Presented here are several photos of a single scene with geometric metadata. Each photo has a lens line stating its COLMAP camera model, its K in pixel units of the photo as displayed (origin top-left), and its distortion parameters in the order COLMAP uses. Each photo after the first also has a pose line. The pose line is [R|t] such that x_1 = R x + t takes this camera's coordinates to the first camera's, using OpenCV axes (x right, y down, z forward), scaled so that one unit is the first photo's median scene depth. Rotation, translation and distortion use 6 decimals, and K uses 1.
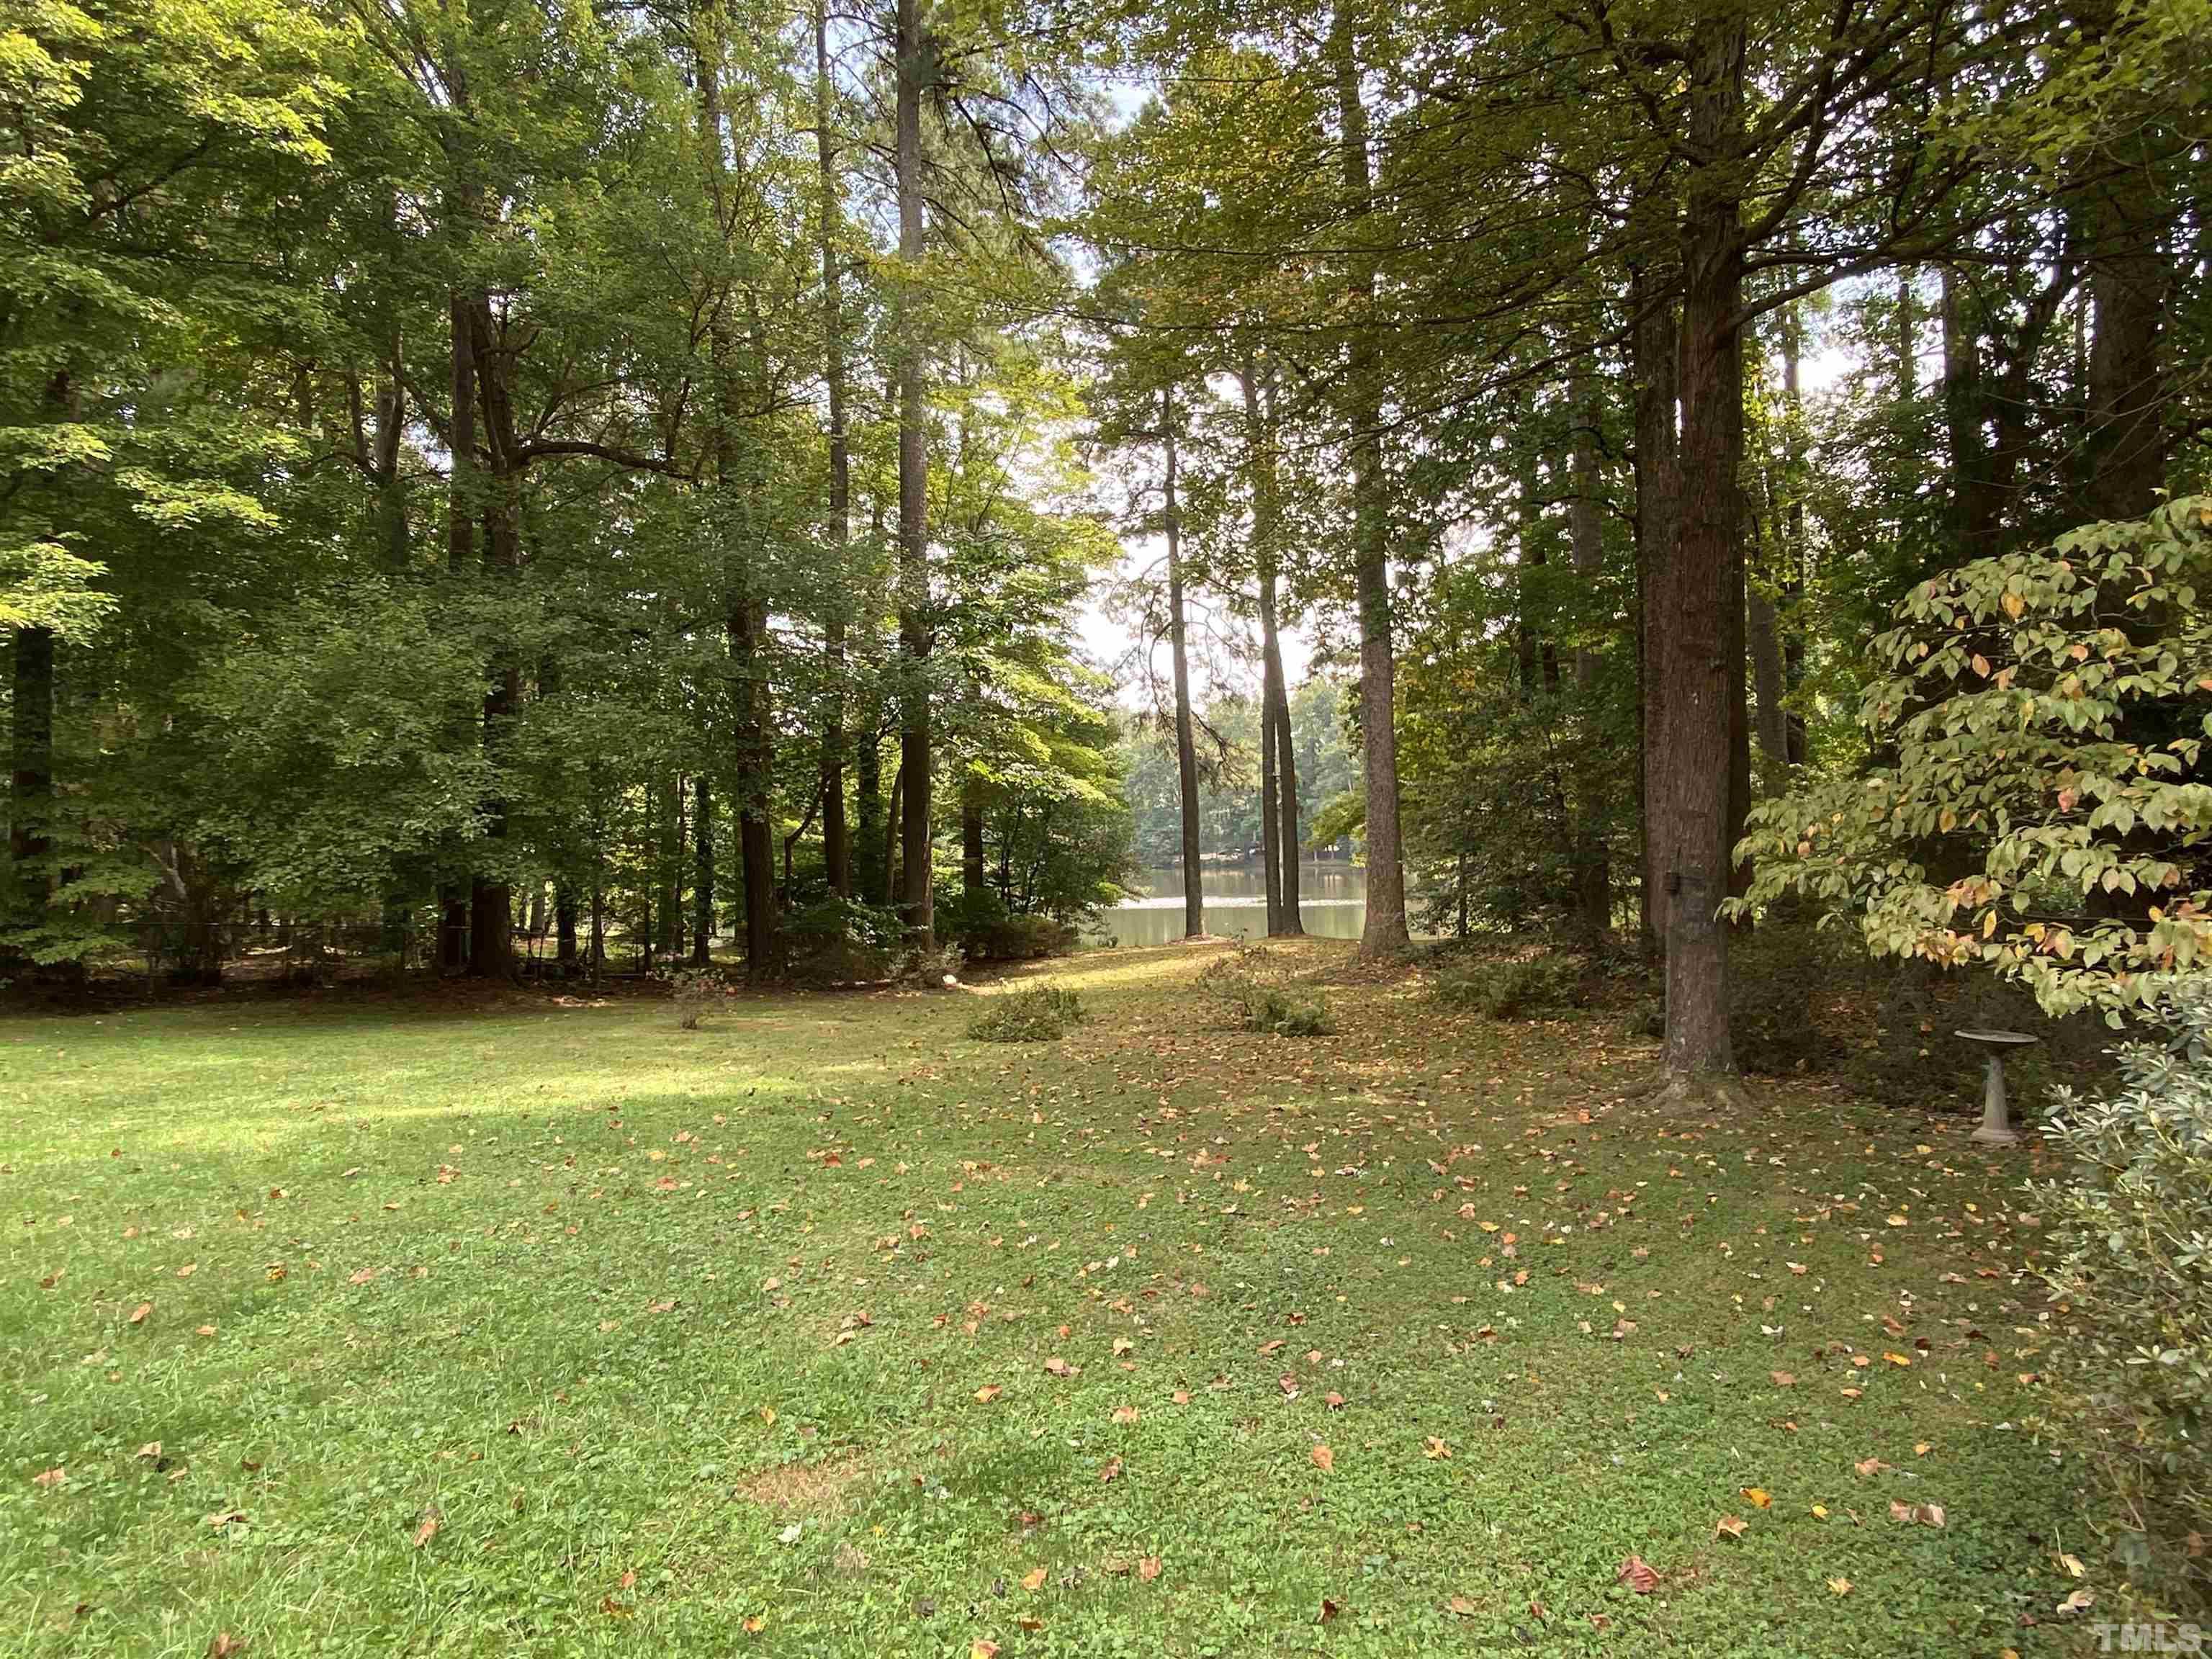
lens RADIAL K [[1222.9, 0, 1105.0], [0, 1222.9, 824.8], [0, 0, 1]] dist [-0.016310, -0.003527]
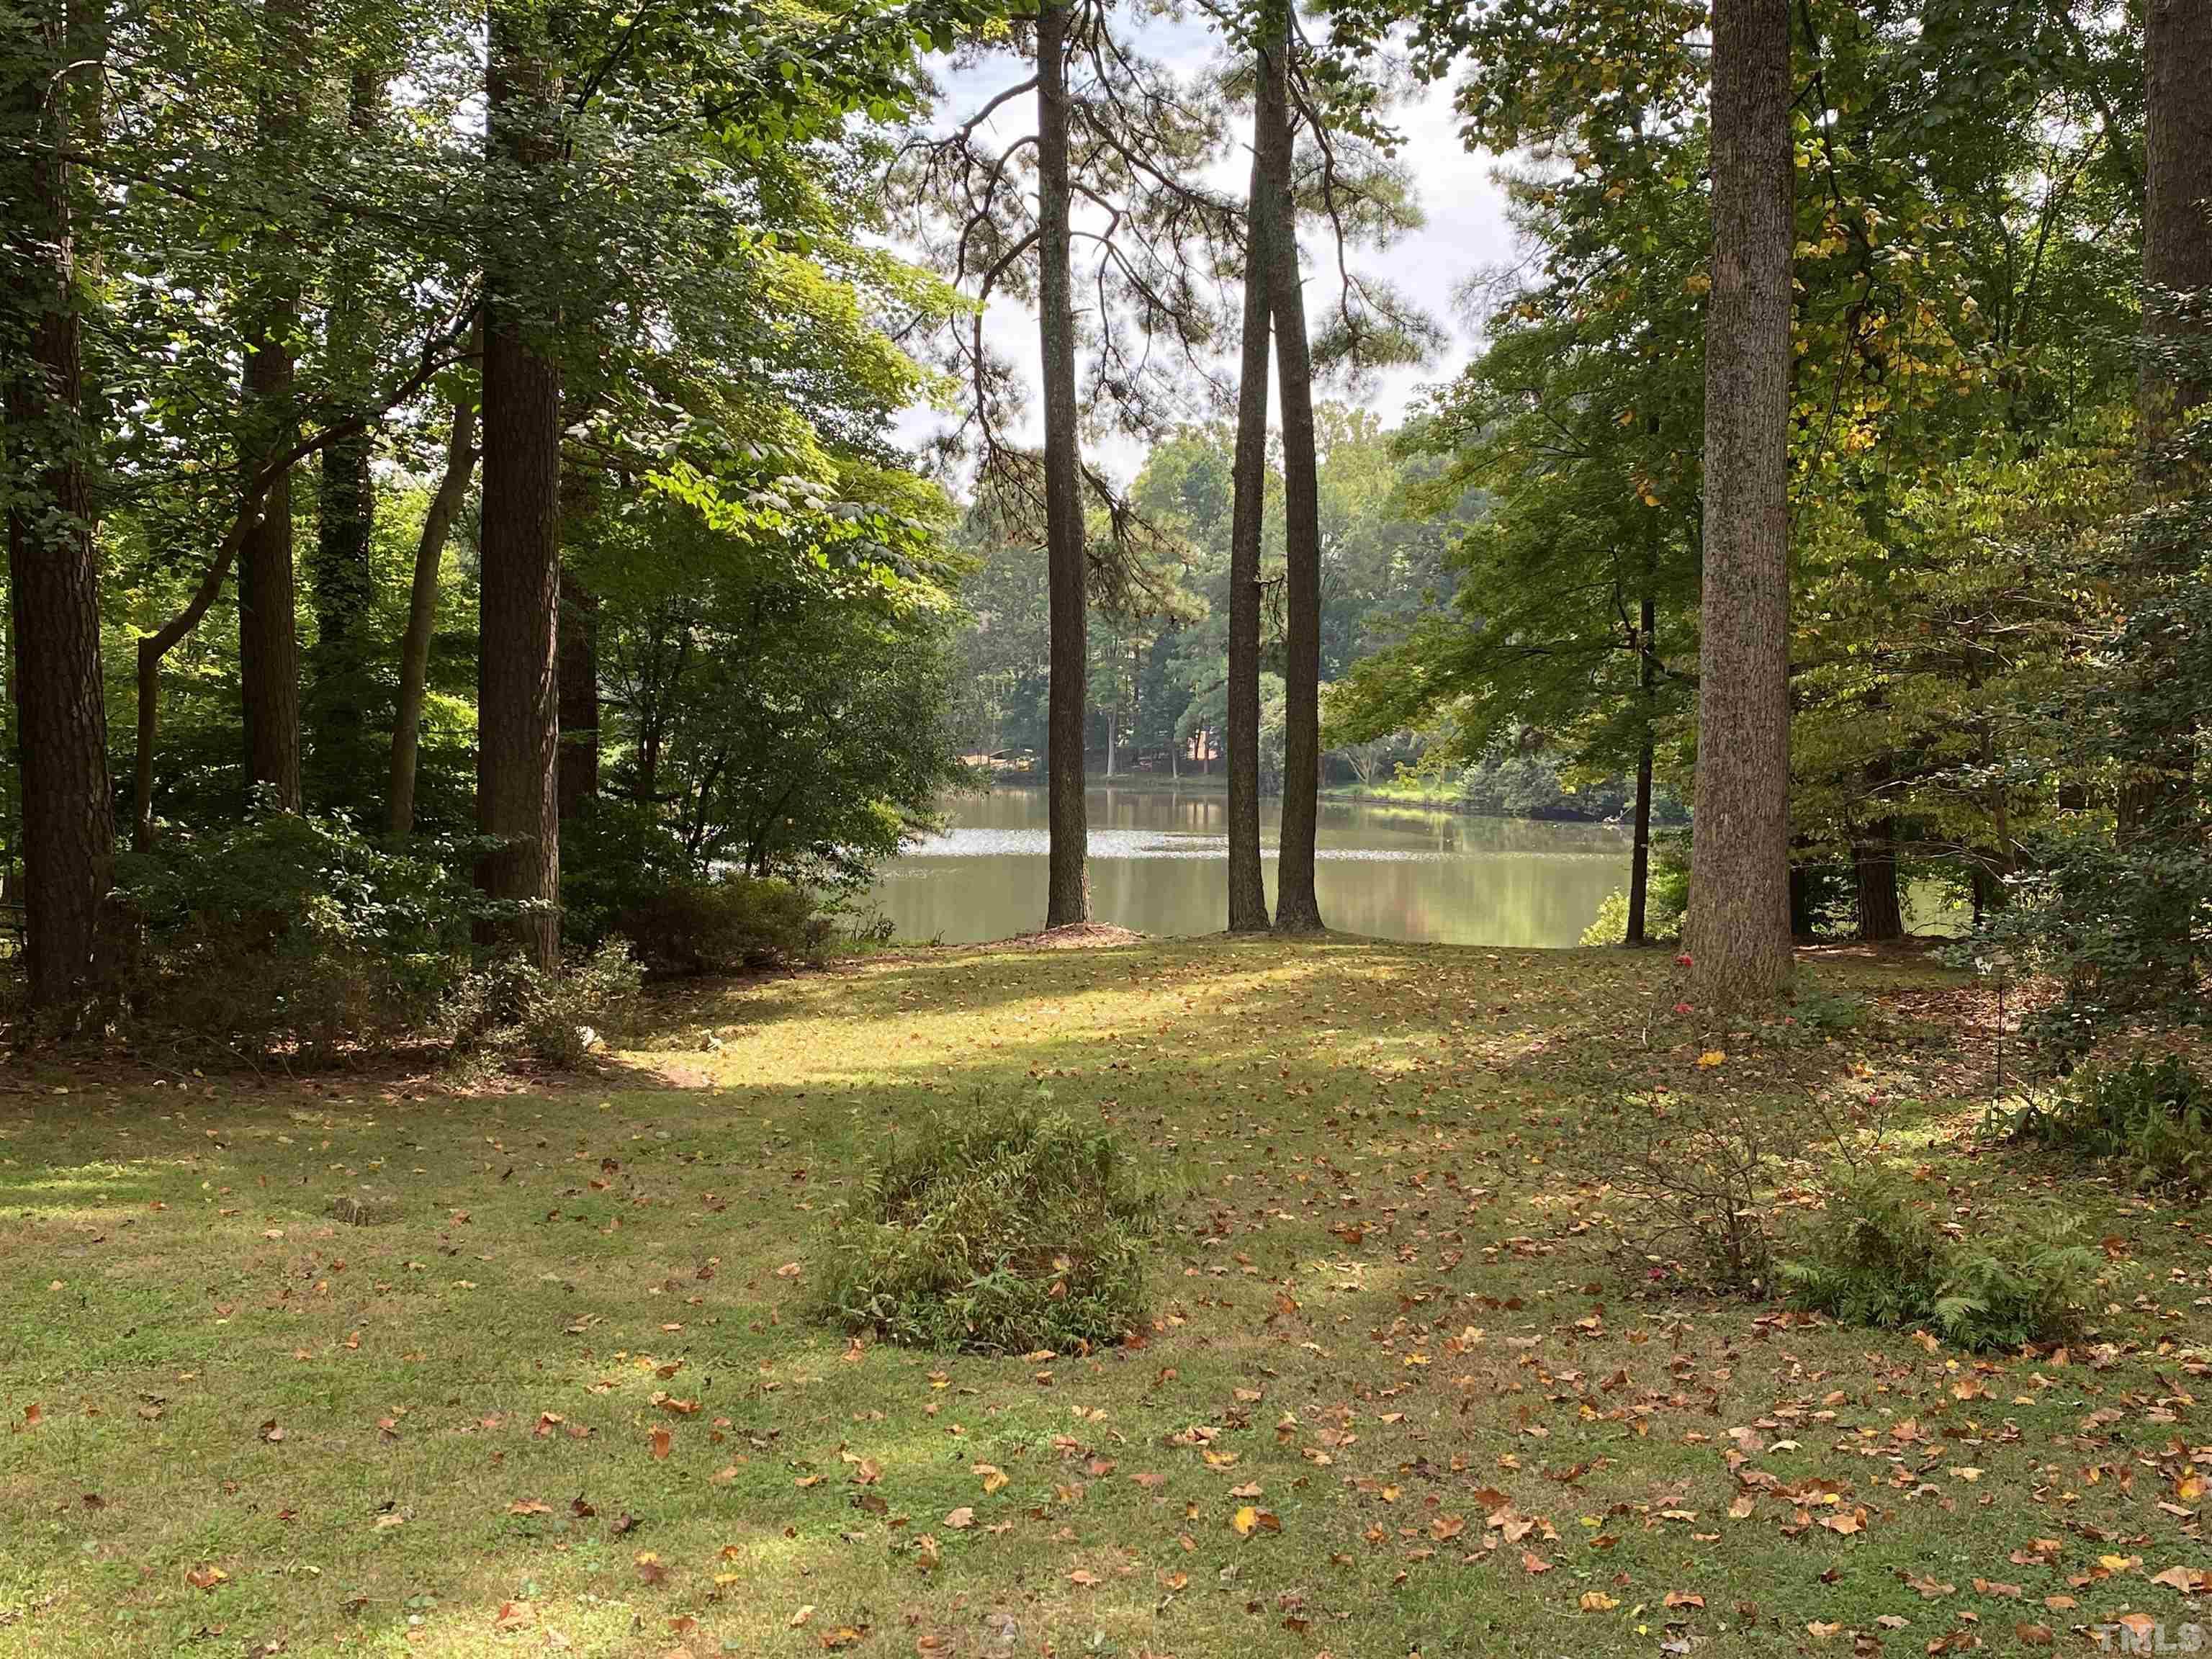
lens RADIAL K [[2312.0, 0, 1107.6], [0, 2312.0, 834.4], [0, 0, 1]] dist [0.064679, 0.000000]
pose [[0.988377, 0.037550, 0.147312, -0.042267], [-0.046047, 0.997441, 0.054698, 0.009038], [-0.144881, -0.060845, 0.987577, 0.148224]]
